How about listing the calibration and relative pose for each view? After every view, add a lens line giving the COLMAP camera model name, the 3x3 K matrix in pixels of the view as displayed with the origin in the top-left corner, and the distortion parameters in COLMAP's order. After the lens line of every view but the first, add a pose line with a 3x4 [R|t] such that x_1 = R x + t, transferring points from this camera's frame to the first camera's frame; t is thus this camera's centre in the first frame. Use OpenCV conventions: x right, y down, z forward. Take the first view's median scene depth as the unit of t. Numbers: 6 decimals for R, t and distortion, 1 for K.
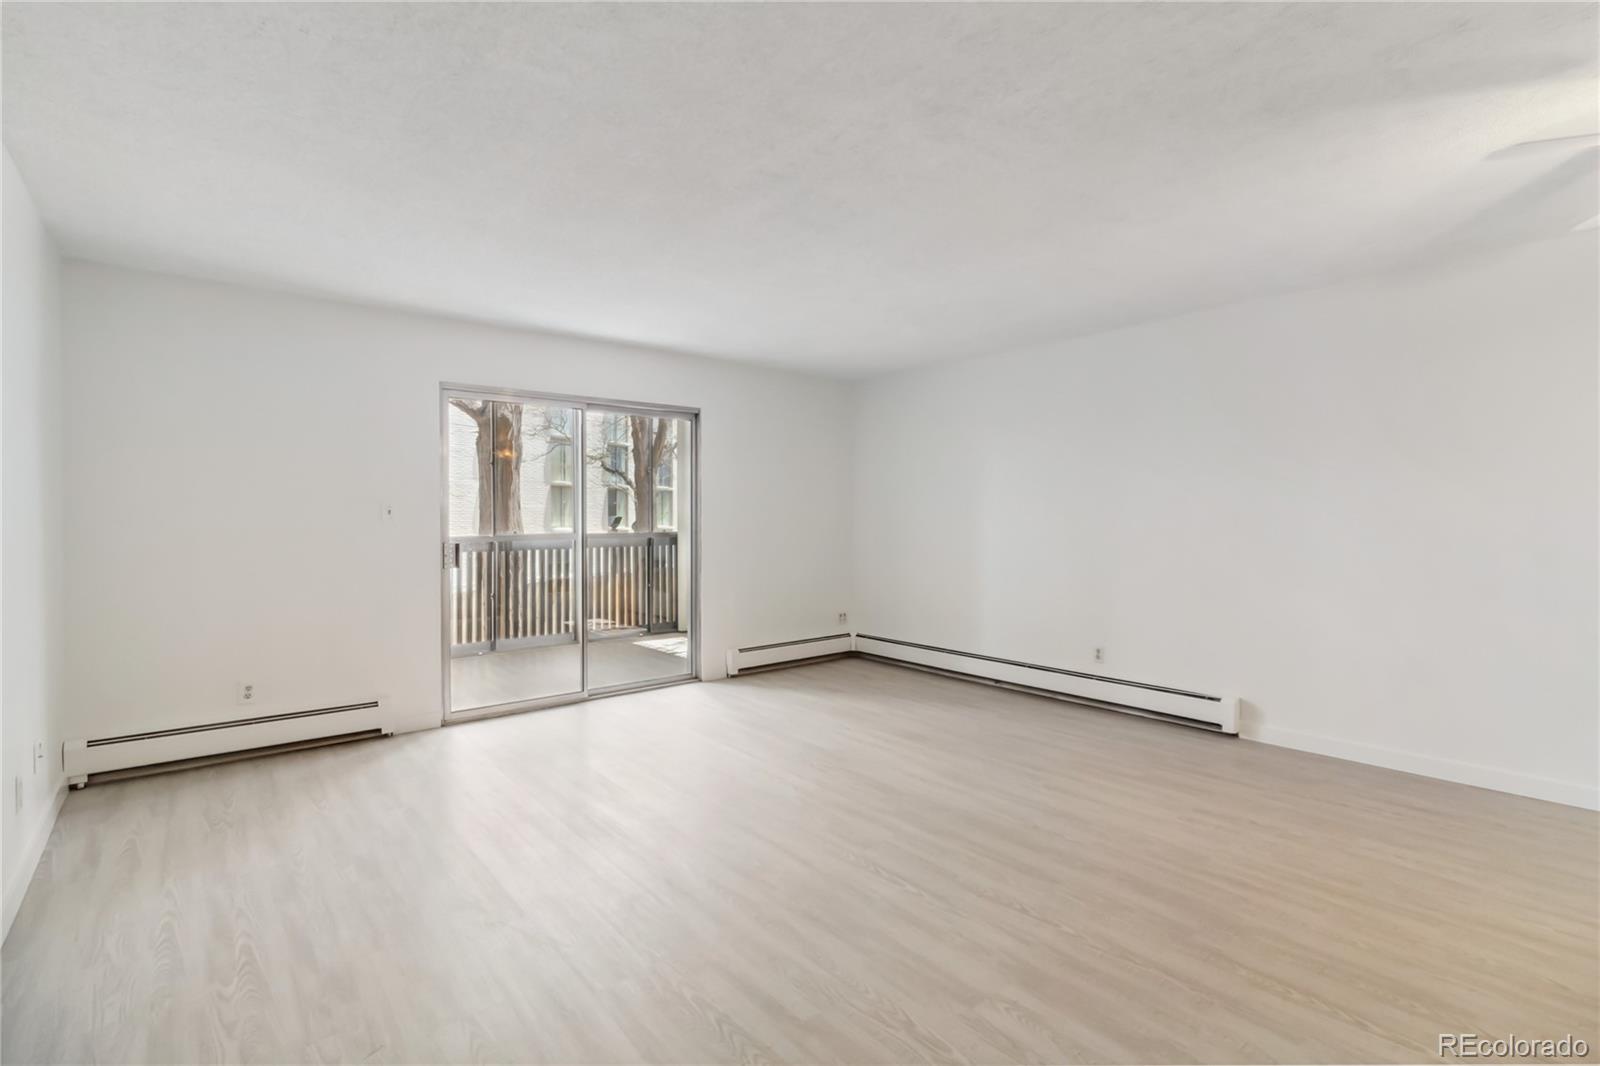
lens RADIAL K [[745.6, 0, 796.9], [0, 745.6, 520.9], [0, 0, 1]] dist [0.000437, -0.000858]
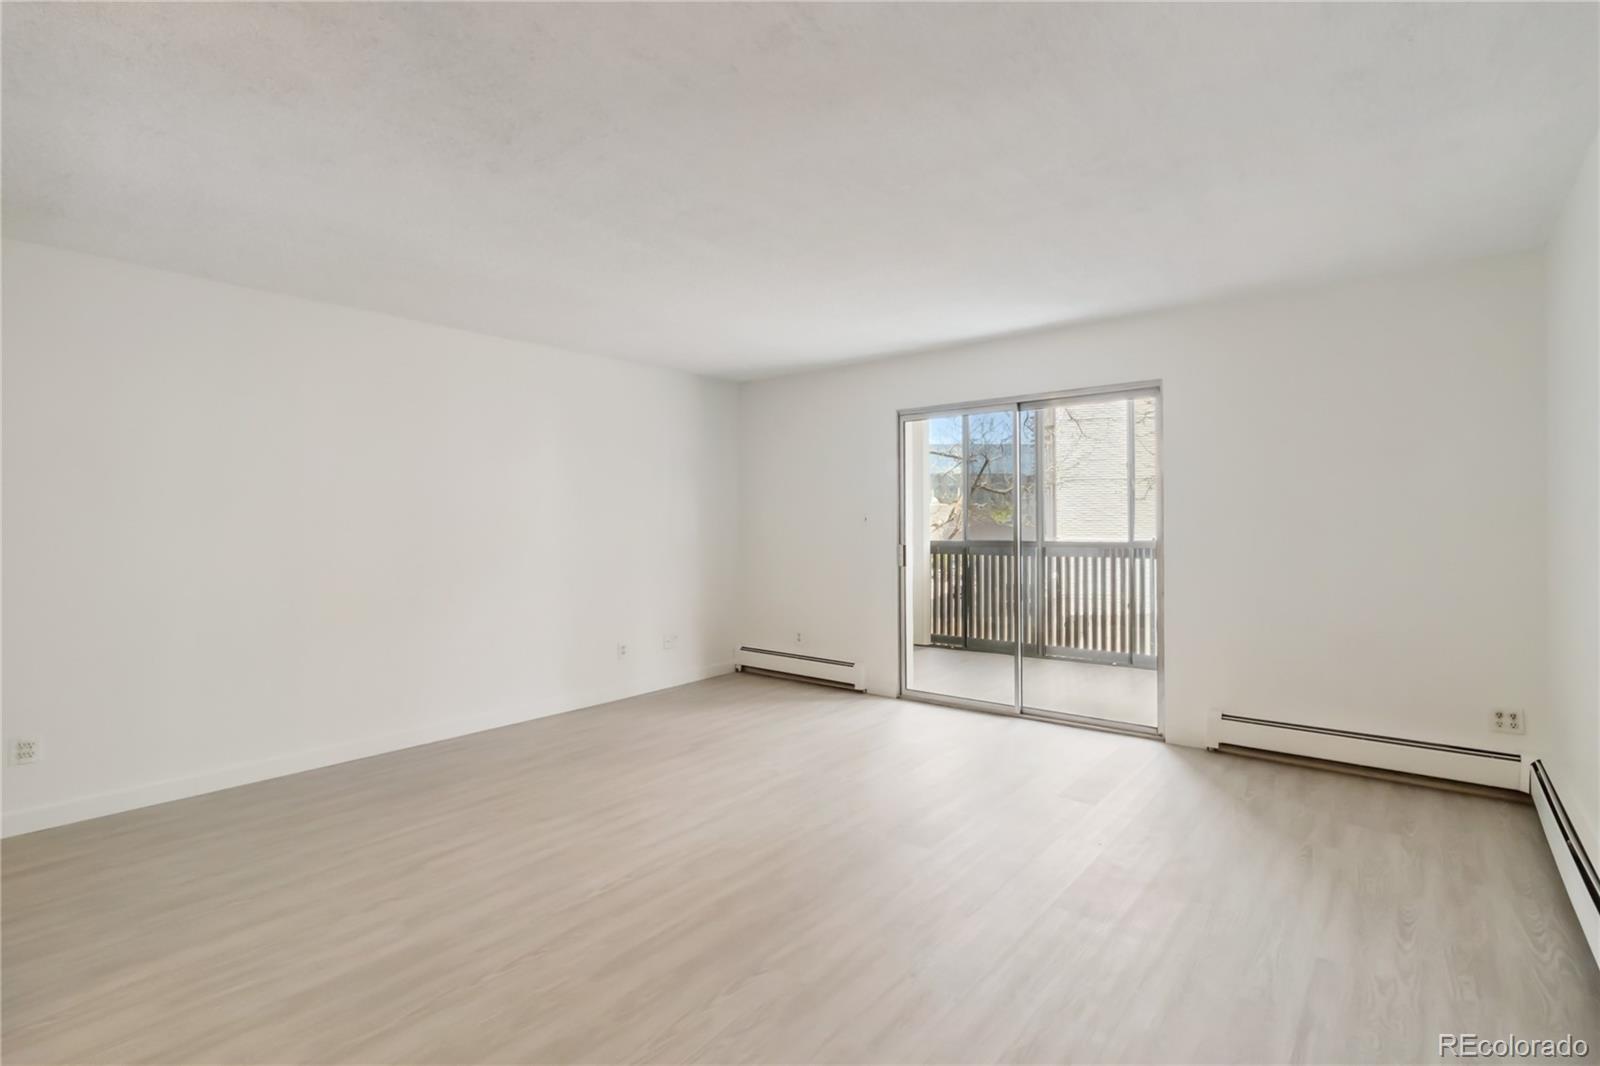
lens RADIAL K [[745.6, 0, 784.2], [0, 745.6, 523.3], [0, 0, 1]] dist [0.000437, -0.000858]
pose [[0.185224, -0.003232, -0.982691, 0.630612], [-0.008507, 0.999952, -0.004892, 0.002801], [0.982660, 0.009266, 0.185187, 0.567168]]
